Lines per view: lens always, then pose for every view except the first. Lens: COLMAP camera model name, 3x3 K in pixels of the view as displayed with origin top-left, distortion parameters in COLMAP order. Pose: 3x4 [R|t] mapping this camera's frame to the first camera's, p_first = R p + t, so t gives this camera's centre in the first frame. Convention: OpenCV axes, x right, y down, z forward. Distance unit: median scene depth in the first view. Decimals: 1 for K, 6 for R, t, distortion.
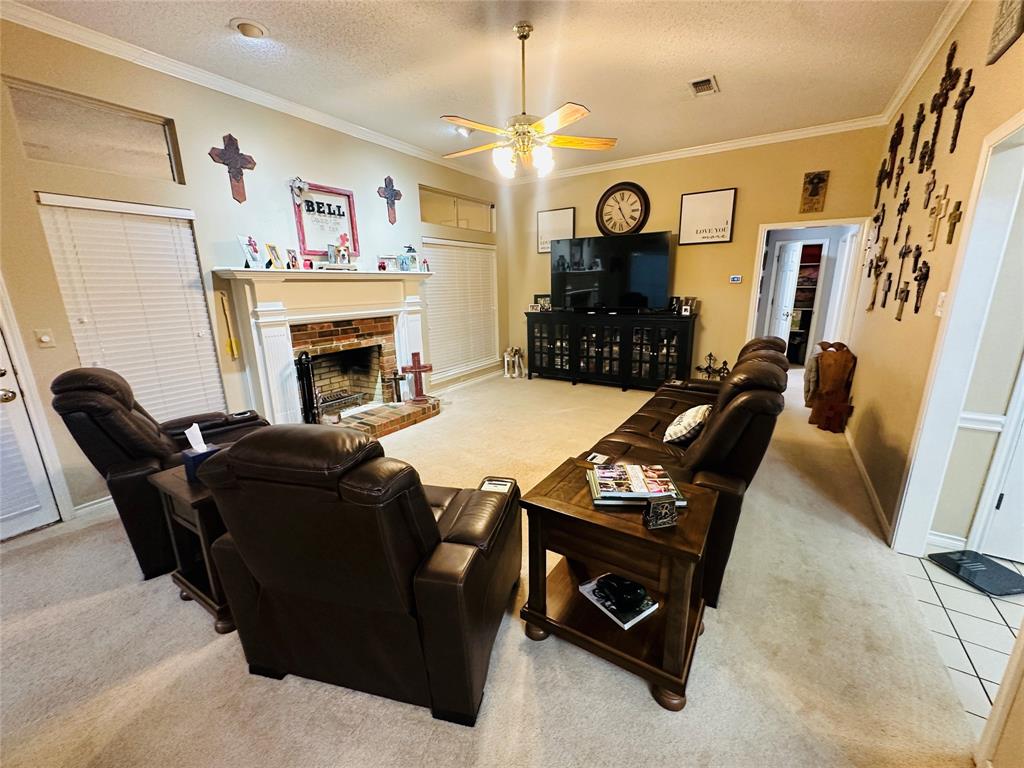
lens RADIAL K [[408.4, 0, 516.3], [0, 408.4, 383.2], [0, 0, 1]] dist [-0.000770, -0.000483]
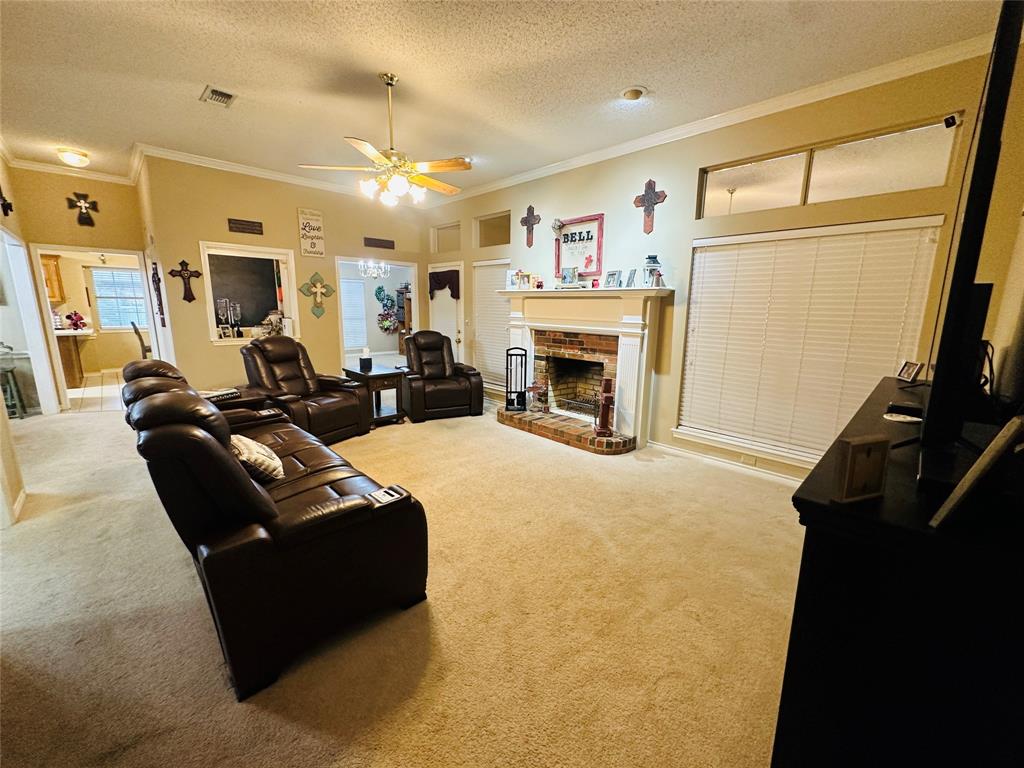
lens RADIAL K [[408.4, 0, 508.3], [0, 408.4, 380.7], [0, 0, 1]] dist [-0.000770, -0.000483]
pose [[-0.228595, 0.194129, -0.953970, 0.699454], [-0.240470, 0.938292, 0.248562, -0.258344], [0.943355, 0.286221, -0.167806, 1.023441]]
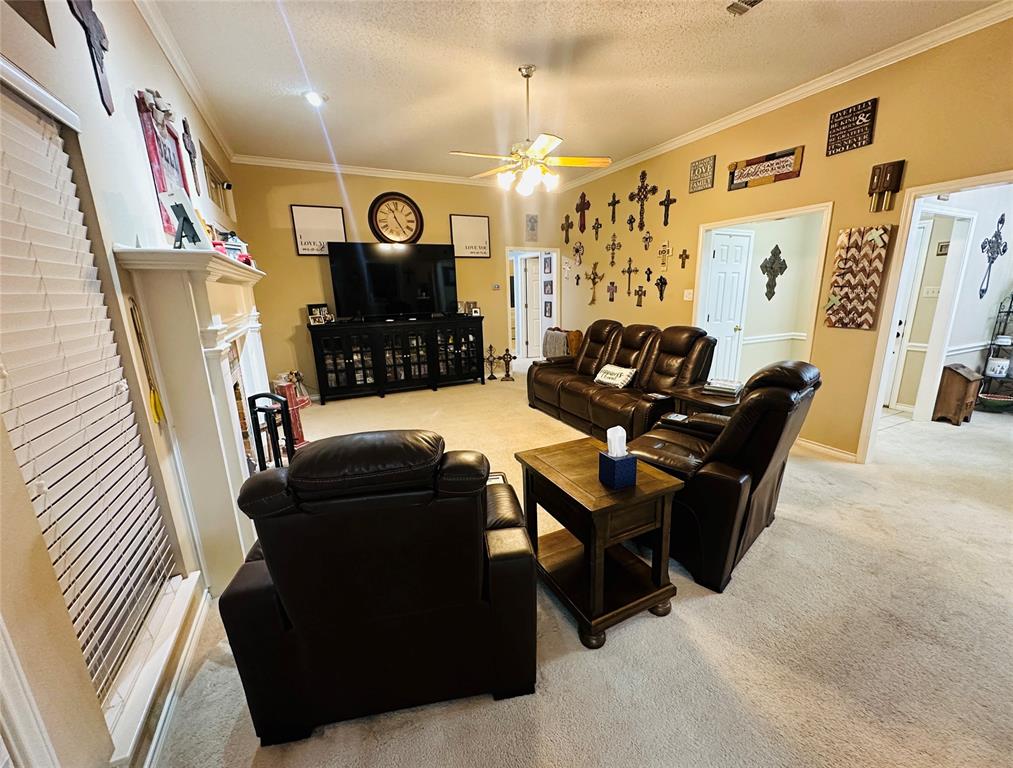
lens RADIAL K [[417.3, 0, 528.3], [0, 417.3, 396.7], [0, 0, 1]] dist [0.000299, 0.000111]
pose [[0.514691, -0.209492, 0.831388, -0.715668], [0.214848, 0.970264, 0.111479, -0.048045], [-0.830020, 0.121245, 0.544396, 0.274555]]
